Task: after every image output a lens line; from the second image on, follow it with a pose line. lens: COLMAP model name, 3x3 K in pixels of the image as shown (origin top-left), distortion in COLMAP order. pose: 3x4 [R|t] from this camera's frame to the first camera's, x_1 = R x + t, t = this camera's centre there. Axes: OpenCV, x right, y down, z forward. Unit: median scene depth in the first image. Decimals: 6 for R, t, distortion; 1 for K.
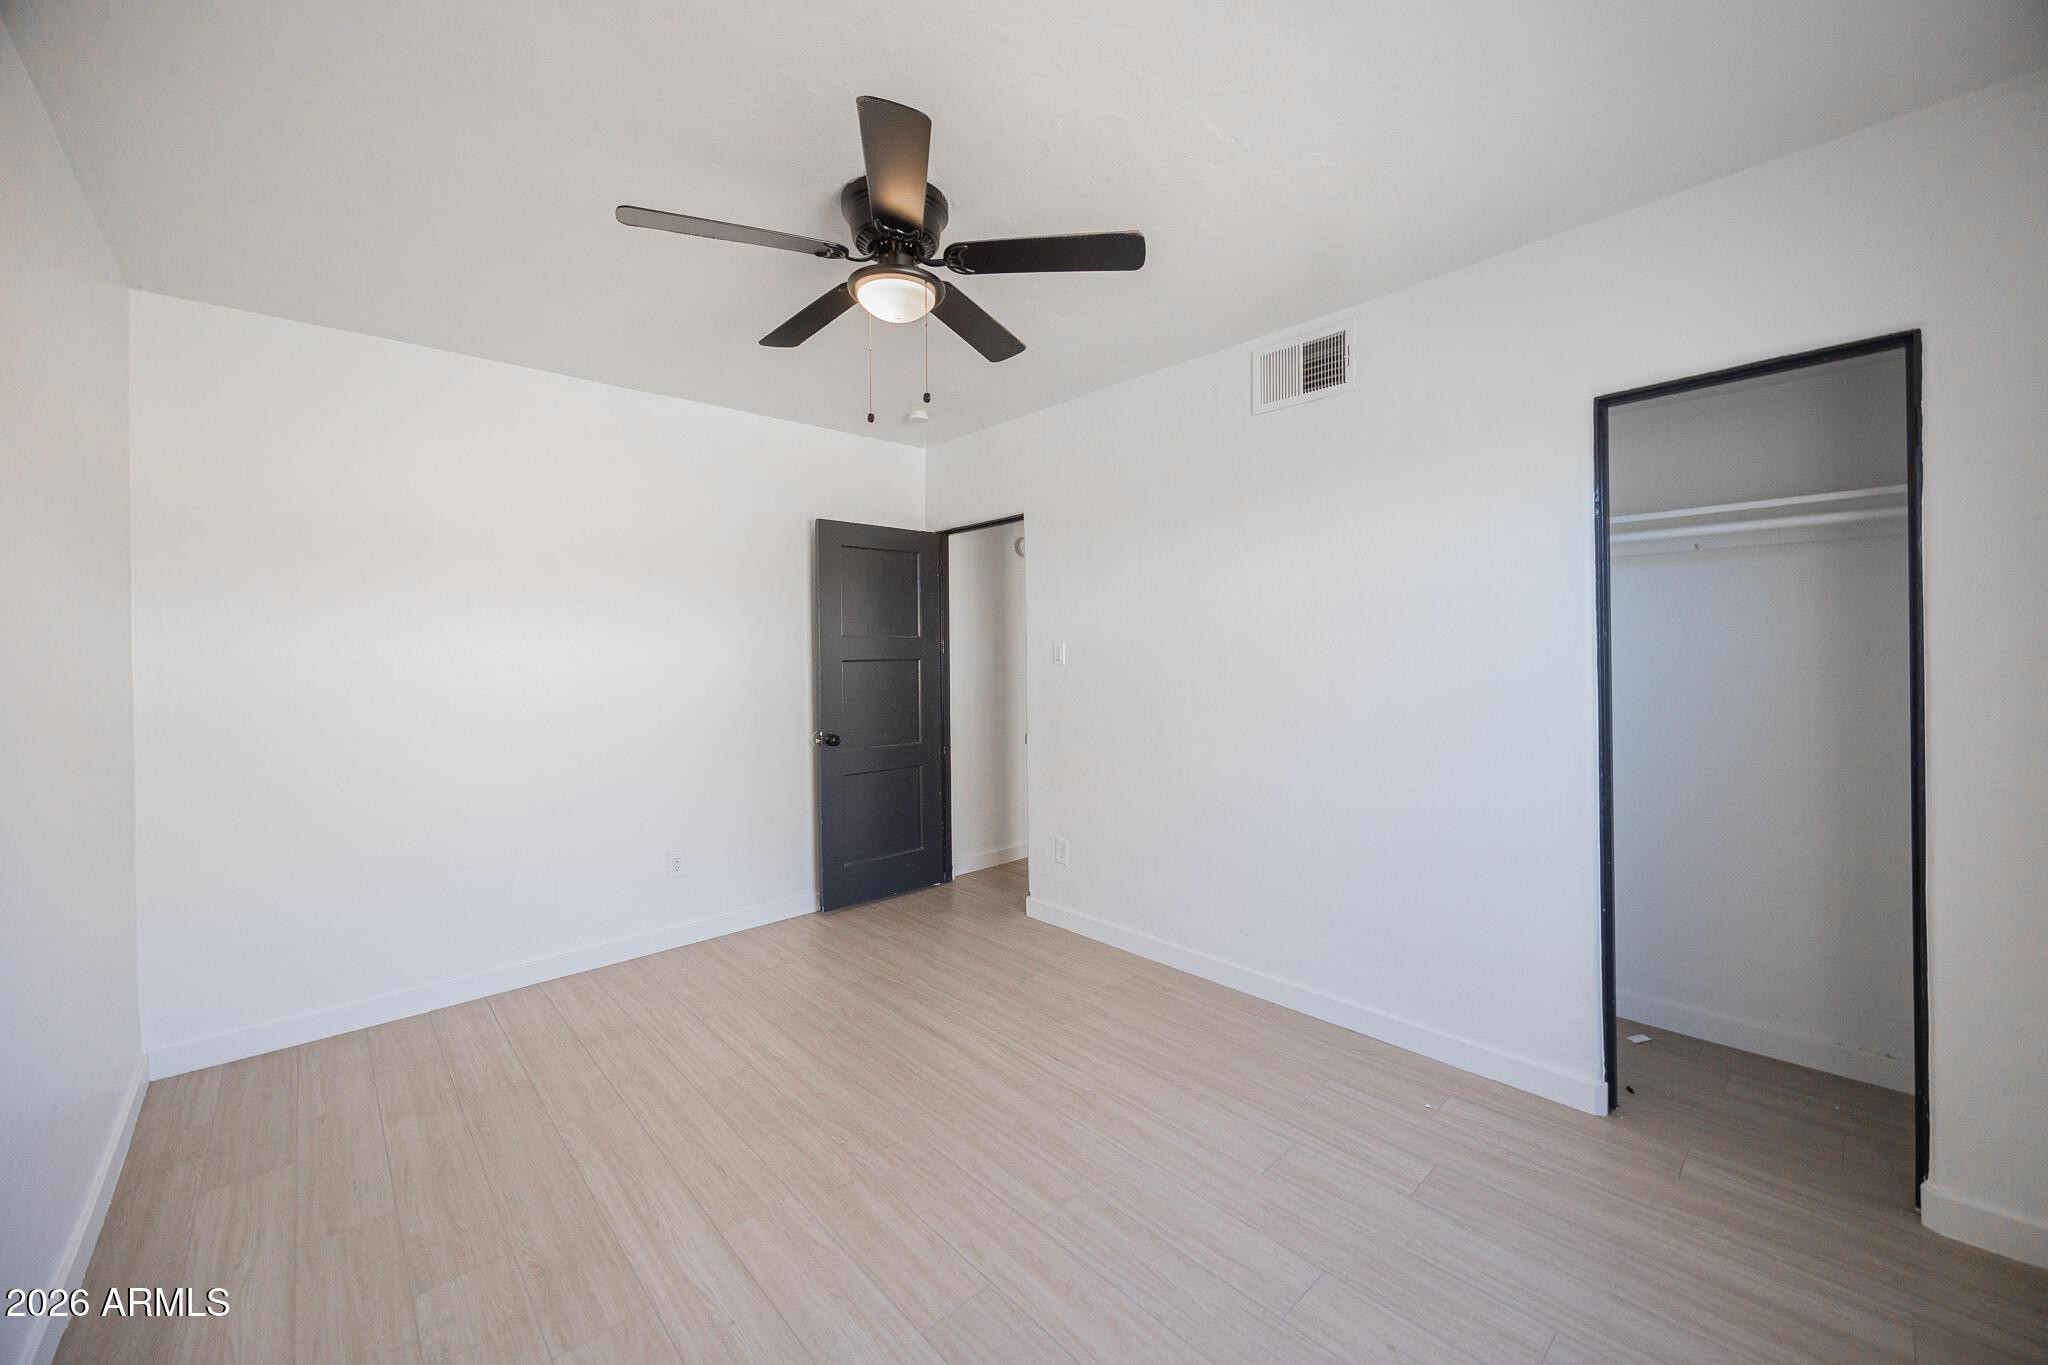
lens RADIAL K [[781.7, 0, 1028.9], [0, 781.7, 656.1], [0, 0, 1]] dist [-0.009819, 0.000083]
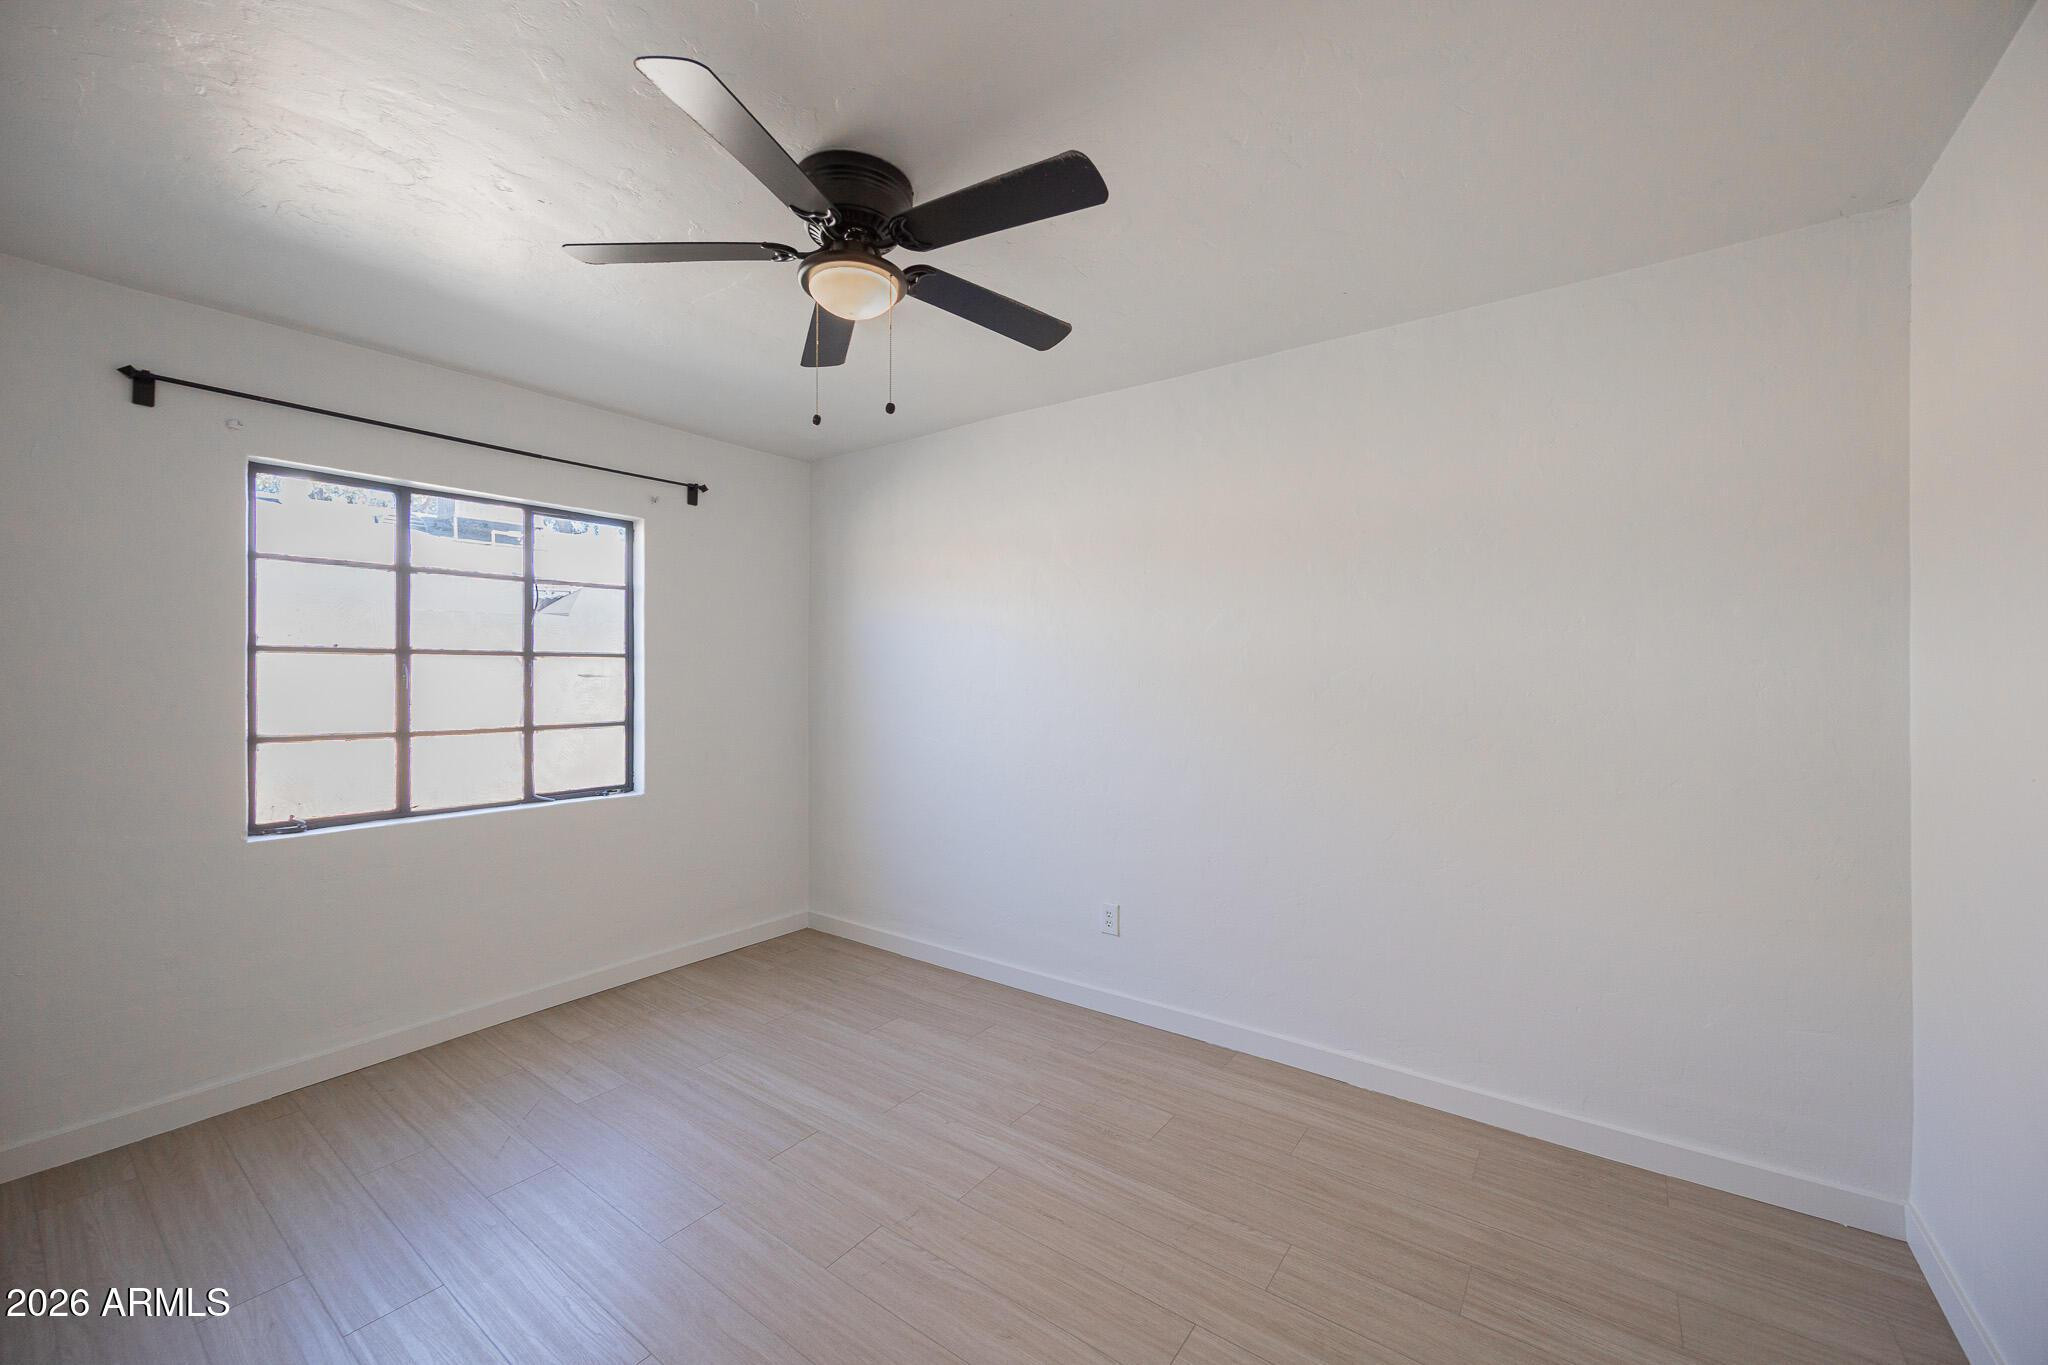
lens RADIAL K [[781.7, 0, 1028.9], [0, 781.7, 656.1], [0, 0, 1]] dist [-0.009819, 0.000083]
pose [[-0.977764, 0.007070, -0.209588, -0.131013], [0.010007, 0.999866, -0.012956, -0.025304], [0.209469, -0.014765, -0.977704, 1.499893]]
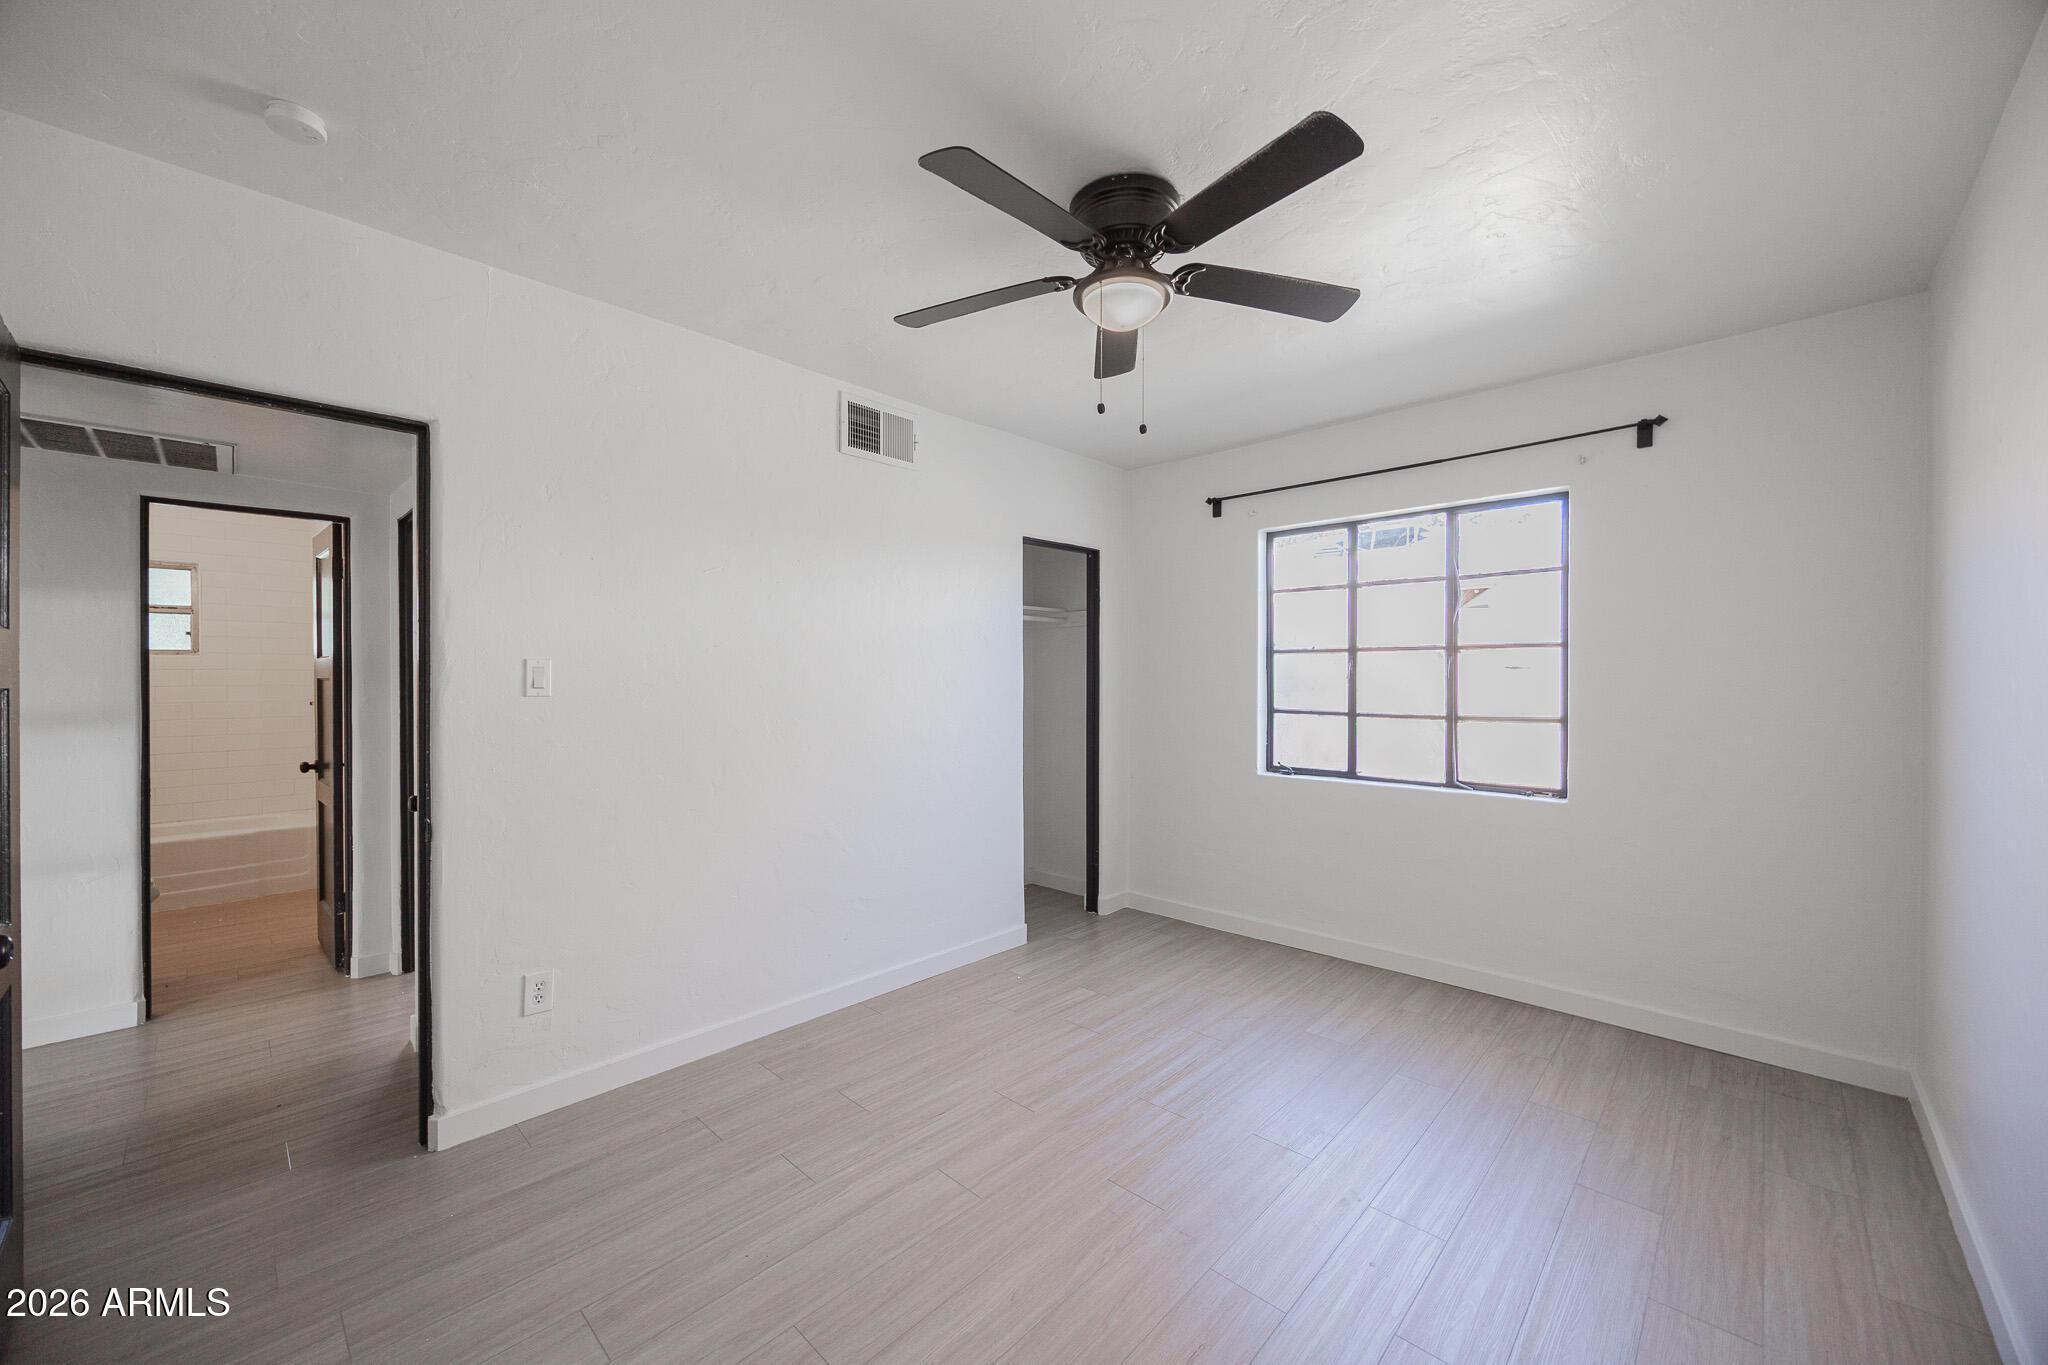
lens RADIAL K [[773.1, 0, 1044.6], [0, 773.1, 681.7], [0, 0, 1]] dist [-0.025274, 0.000059]
pose [[-0.078256, 0.008340, 0.996898, -0.849837], [0.006443, 0.999948, -0.007860, 0.010181], [-0.996912, 0.005808, -0.078306, 0.905634]]
